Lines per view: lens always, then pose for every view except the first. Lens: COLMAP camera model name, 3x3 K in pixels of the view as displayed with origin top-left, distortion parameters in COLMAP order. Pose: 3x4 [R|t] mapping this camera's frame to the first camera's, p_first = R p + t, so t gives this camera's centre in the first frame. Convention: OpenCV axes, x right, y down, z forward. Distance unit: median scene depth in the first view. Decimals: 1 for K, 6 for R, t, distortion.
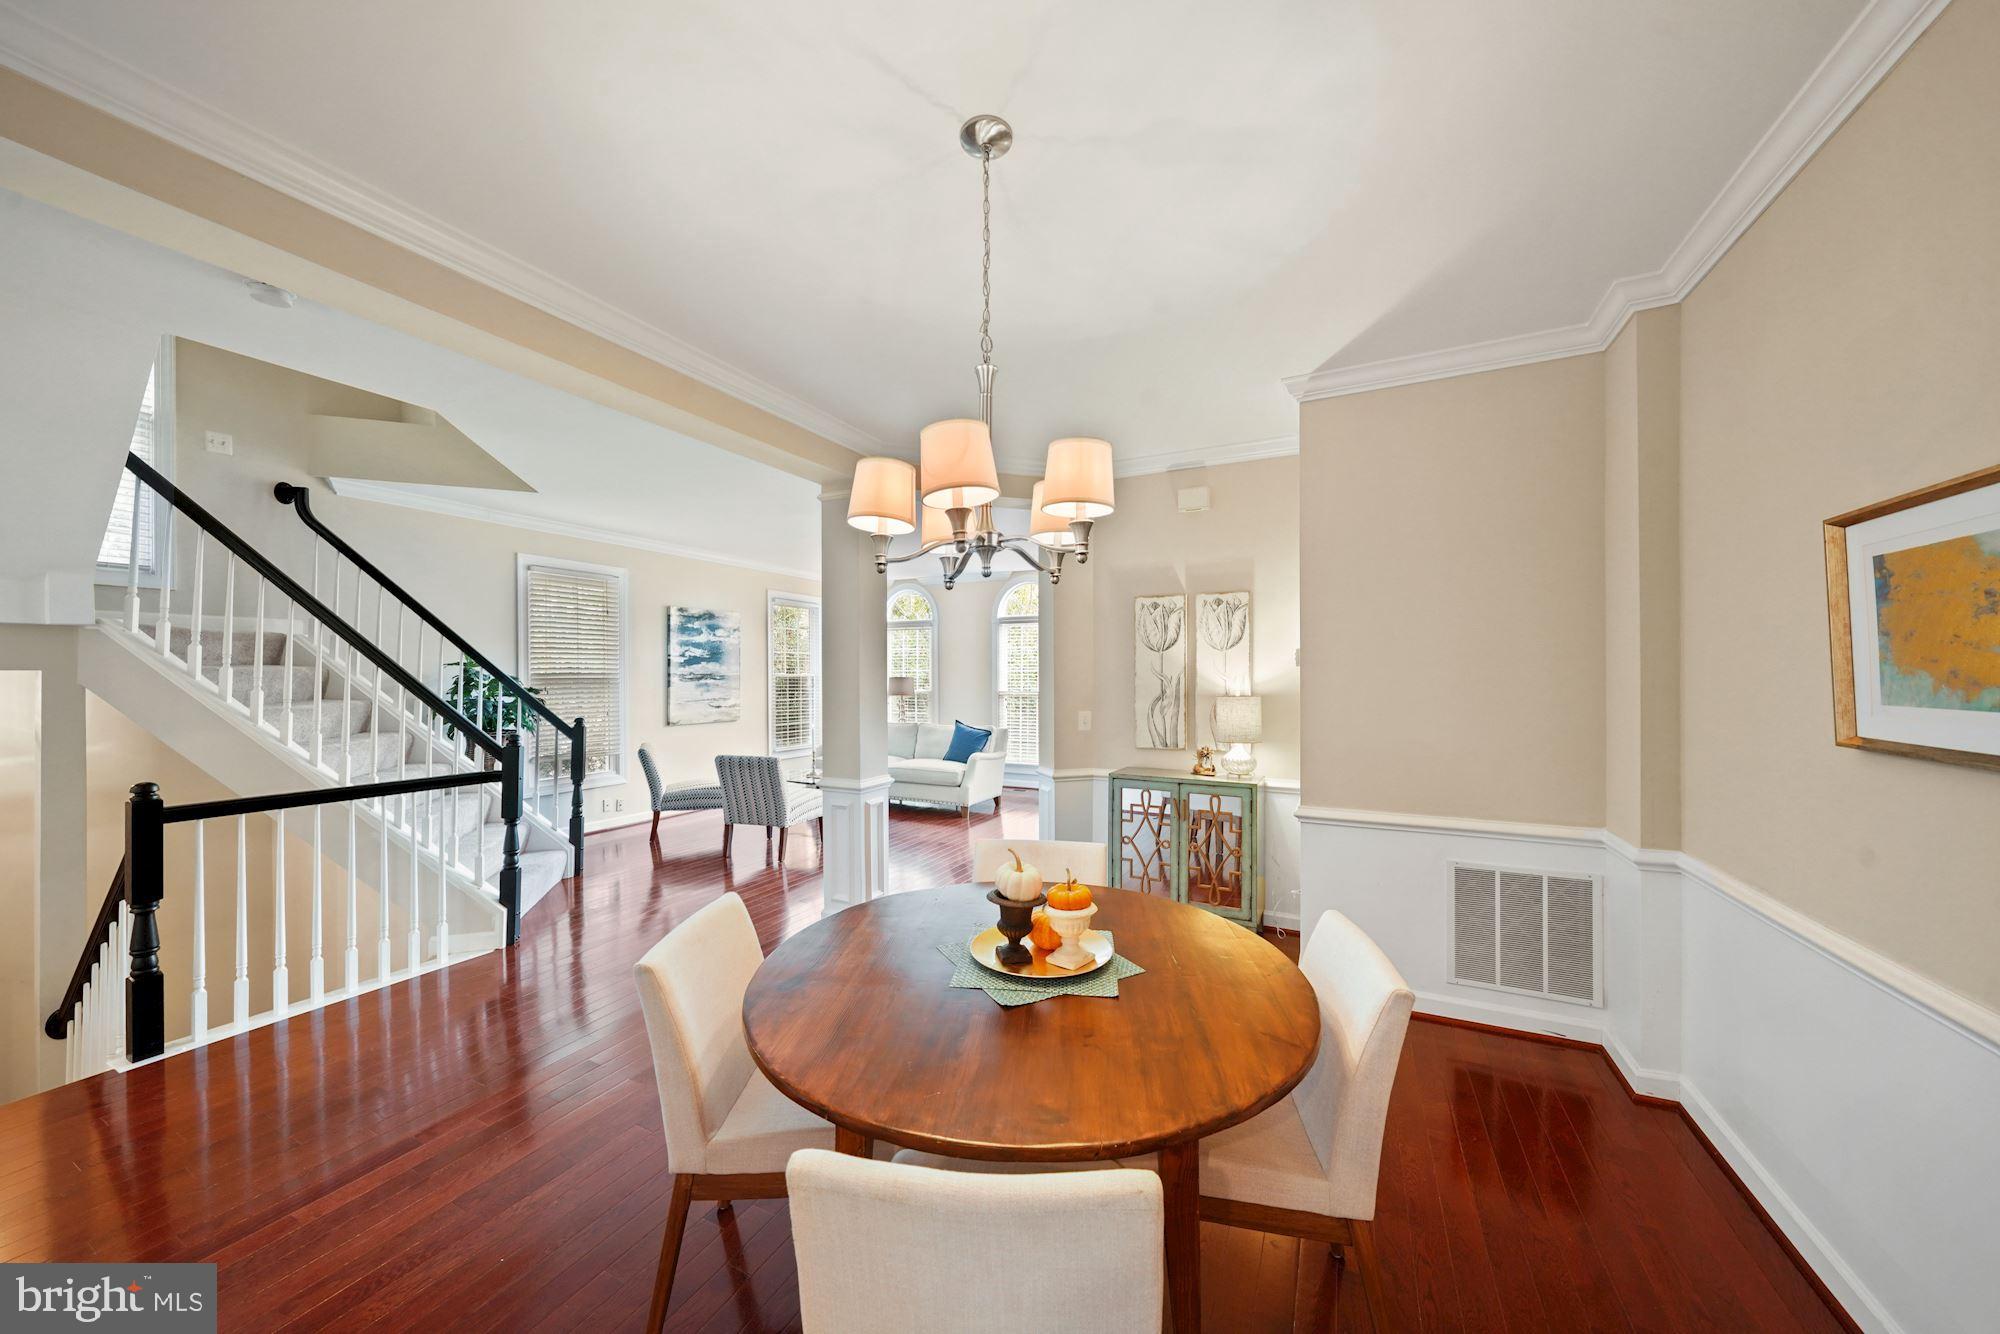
lens RADIAL K [[696.0, 0, 1000.0], [0, 696.0, 667.0], [0, 0, 1]] dist [-0.000763, -0.000096]
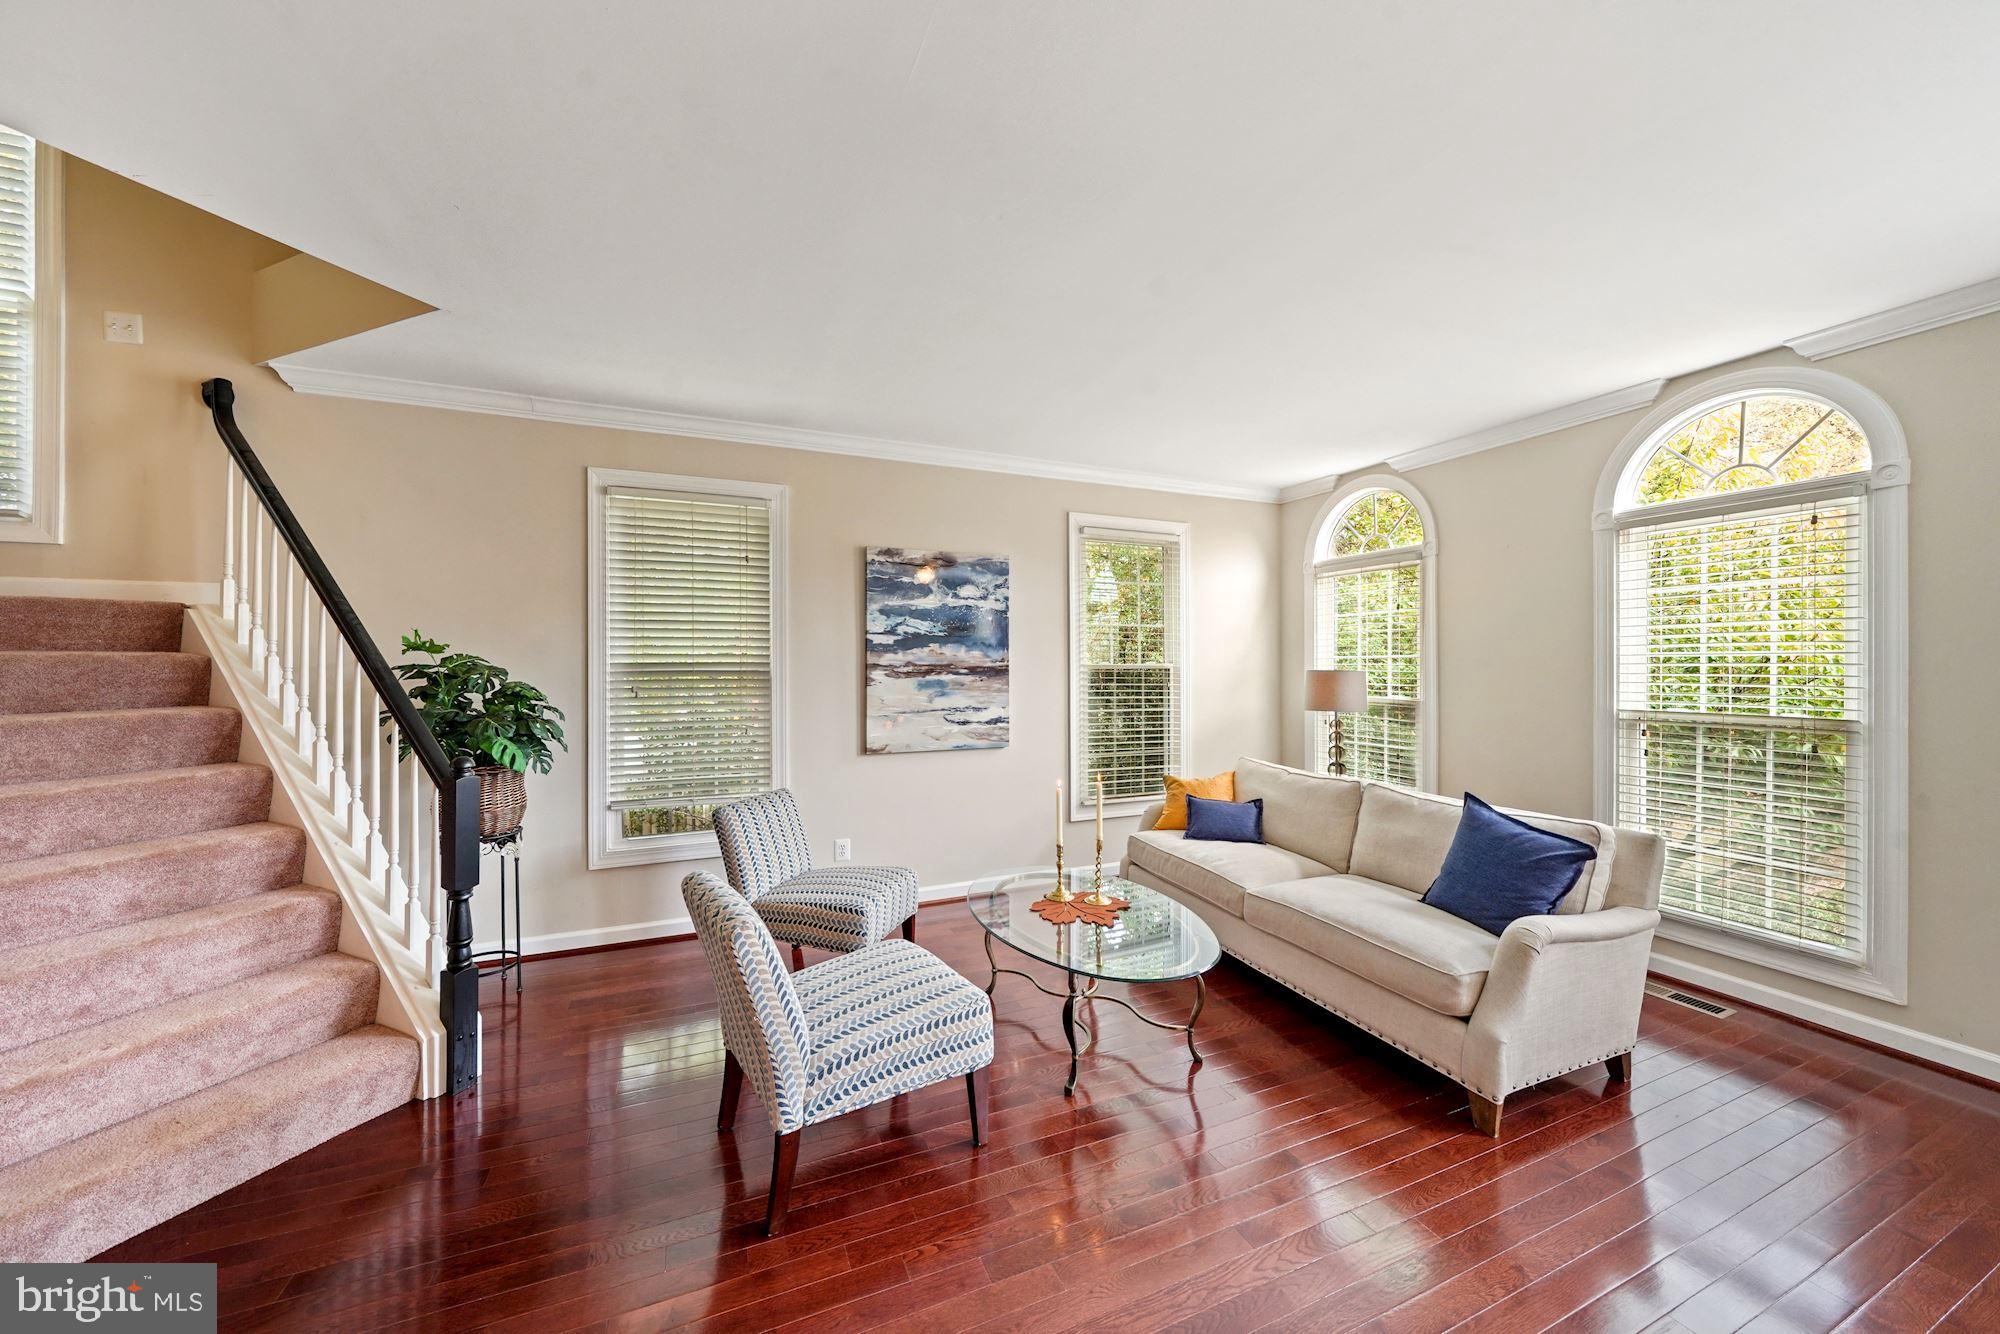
lens RADIAL K [[712.0, 0, 996.2], [0, 712.0, 662.0], [0, 0, 1]] dist [-0.006196, -0.000043]
pose [[0.765586, -0.000691, -0.643333, -0.014191], [0.007783, 0.999936, 0.008188, 0.003541], [0.643286, -0.011276, 0.765543, 0.591201]]
